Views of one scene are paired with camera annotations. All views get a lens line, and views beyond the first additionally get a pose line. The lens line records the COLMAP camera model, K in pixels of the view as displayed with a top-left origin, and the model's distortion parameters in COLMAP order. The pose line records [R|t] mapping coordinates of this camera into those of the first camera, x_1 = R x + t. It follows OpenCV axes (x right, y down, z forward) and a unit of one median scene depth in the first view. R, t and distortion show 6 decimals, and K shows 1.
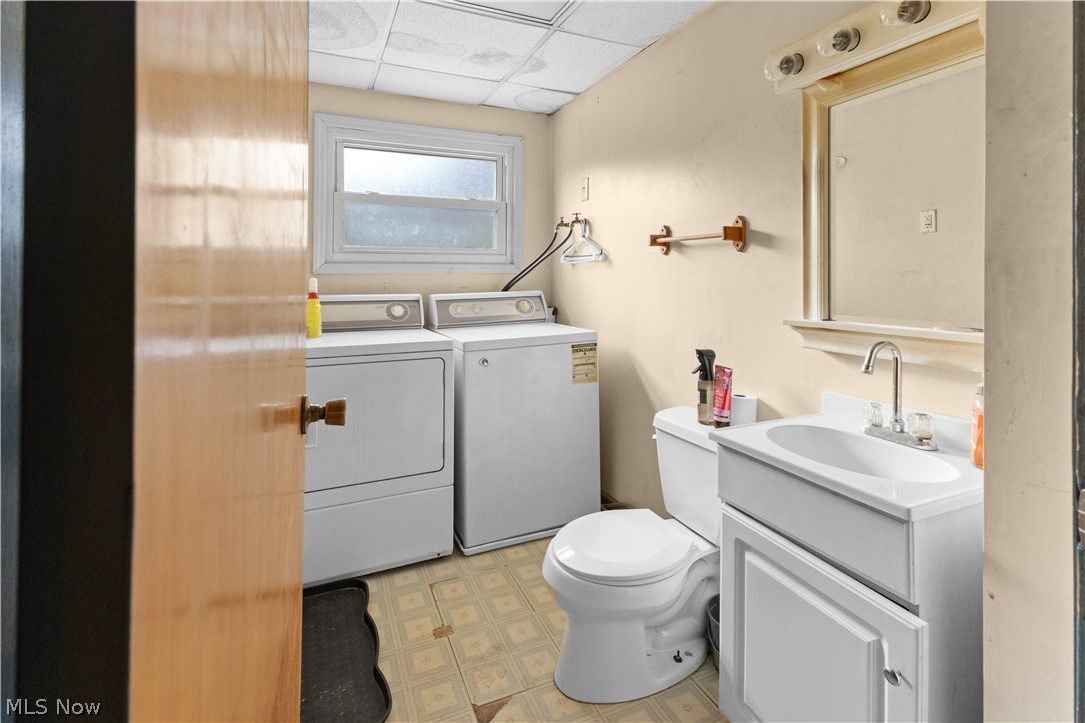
lens RADIAL K [[491.3, 0, 551.9], [0, 491.3, 282.3], [0, 0, 1]] dist [0.003202, 0.000178]
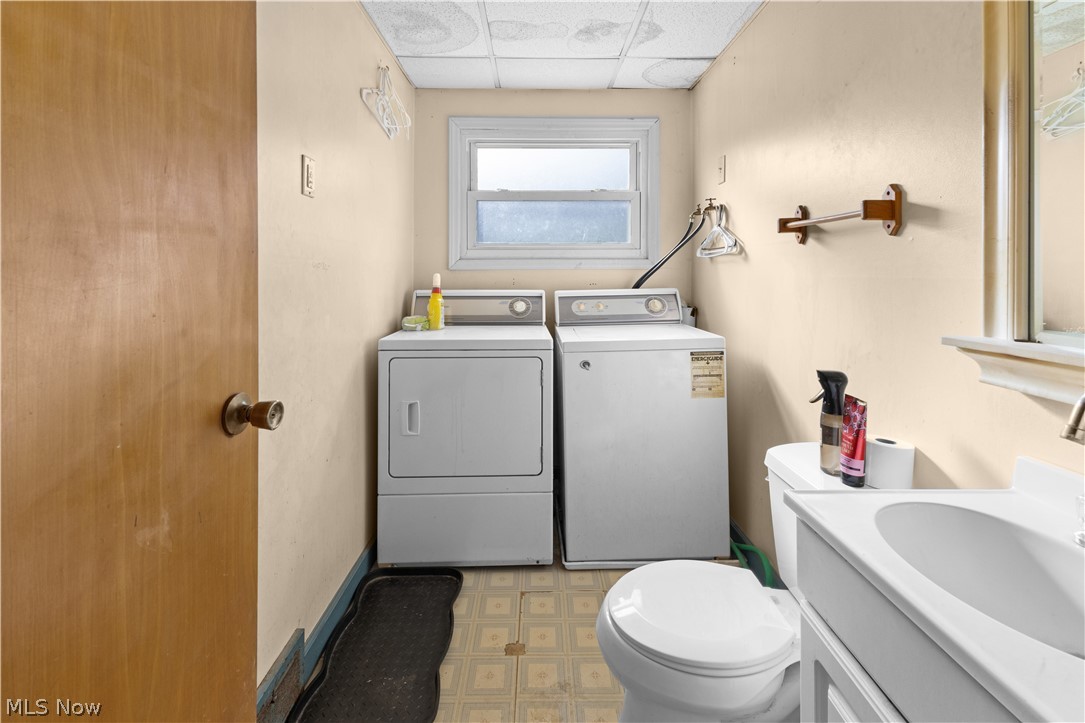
lens RADIAL K [[491.3, 0, 546.6], [0, 491.3, 283.2], [0, 0, 1]] dist [0.003202, 0.000178]
pose [[0.924915, 0.008129, -0.380086, 0.155735], [-0.005015, 0.999945, 0.009182, 0.001347], [0.380140, -0.006586, 0.924905, 0.132265]]
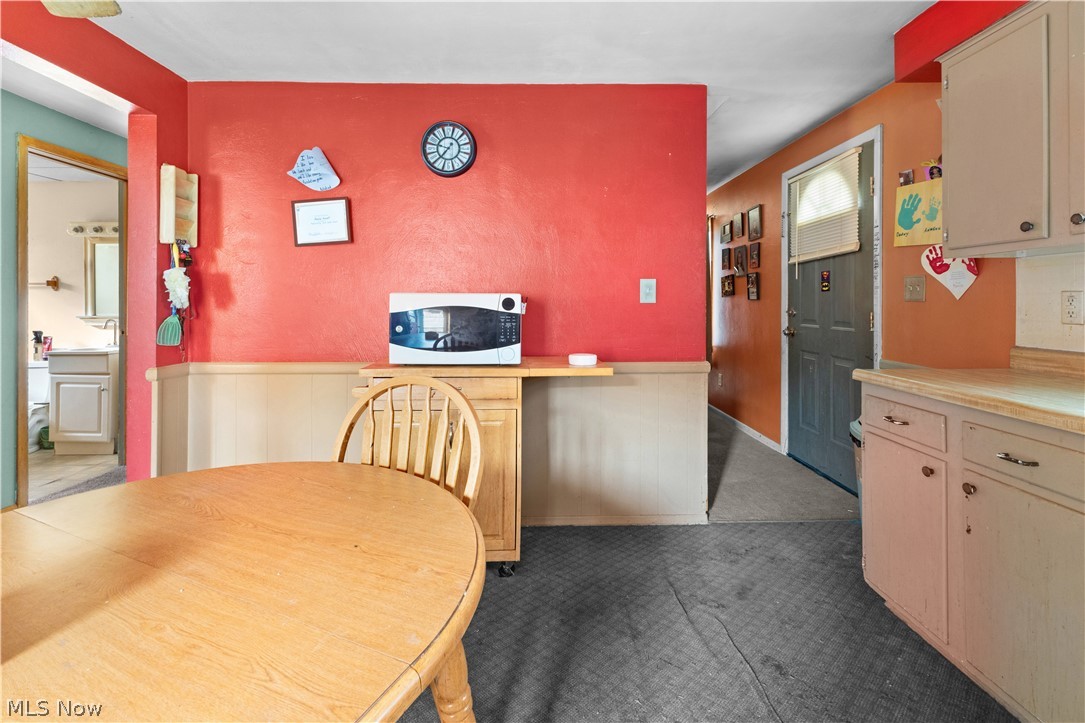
lens RADIAL K [[491.3, 0, 541.3], [0, 491.3, 320.3], [0, 0, 1]] dist [0.003202, 0.000178]
pose [[0.400525, -0.016304, 0.916141, -0.723390], [-0.005011, 0.999788, 0.019983, 0.018900], [-0.916272, -0.012594, 0.400358, -1.771775]]
